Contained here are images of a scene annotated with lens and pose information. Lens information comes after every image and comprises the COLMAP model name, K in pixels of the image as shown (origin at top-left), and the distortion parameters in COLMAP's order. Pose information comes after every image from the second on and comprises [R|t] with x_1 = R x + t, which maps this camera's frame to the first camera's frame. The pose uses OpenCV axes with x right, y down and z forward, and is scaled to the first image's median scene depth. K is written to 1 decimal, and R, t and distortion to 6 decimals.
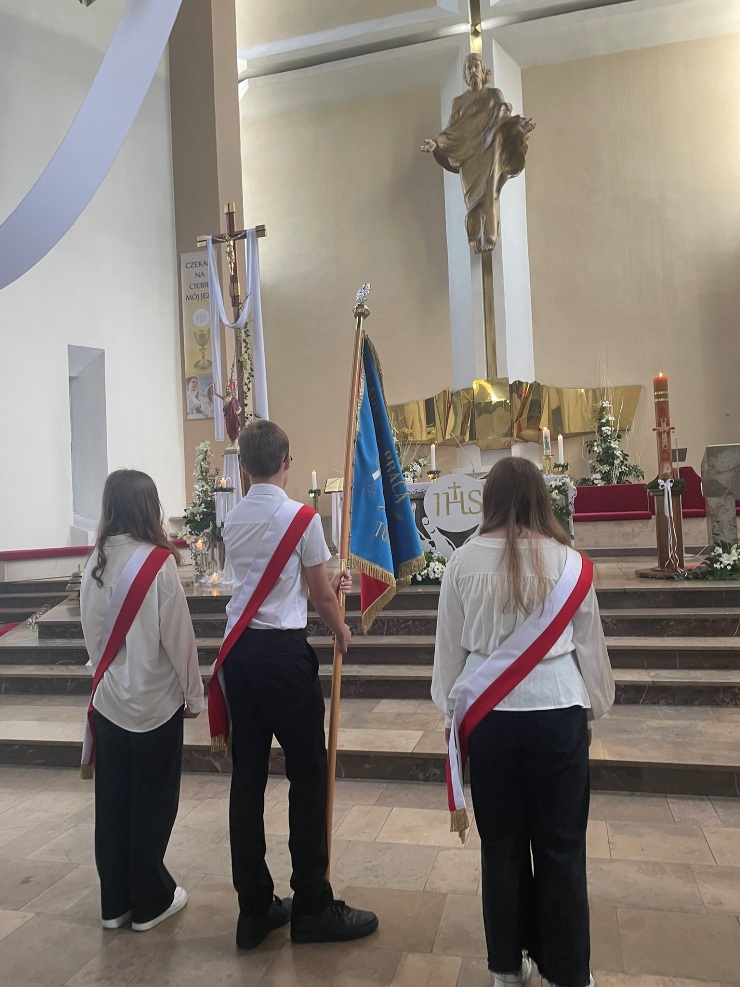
lens RADIAL K [[743.2, 0, 363.0], [0, 743.2, 493.9], [0, 0, 1]] dist [0.045516, -0.056450]
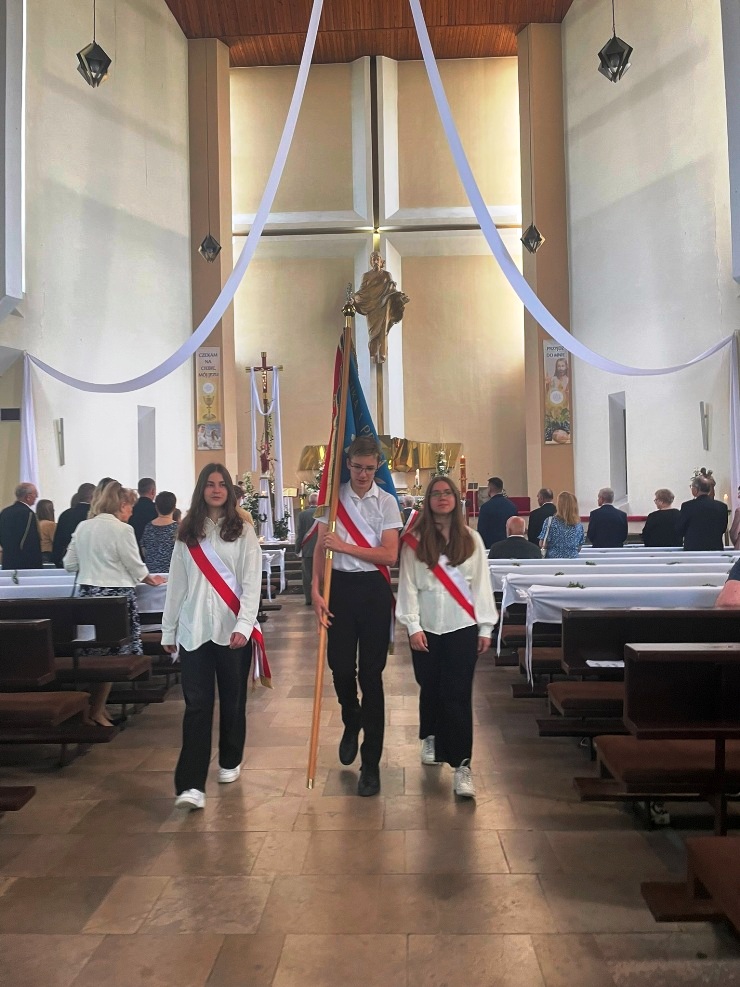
lens RADIAL K [[743.2, 0, 371.3], [0, 743.2, 494.3], [0, 0, 1]] dist [0.045516, -0.056450]
pose [[0.975614, 0.029147, 0.217551, -0.230096], [-0.030243, 0.999541, 0.001710, -0.017481], [-0.217401, -0.008248, 0.976048, -0.718734]]
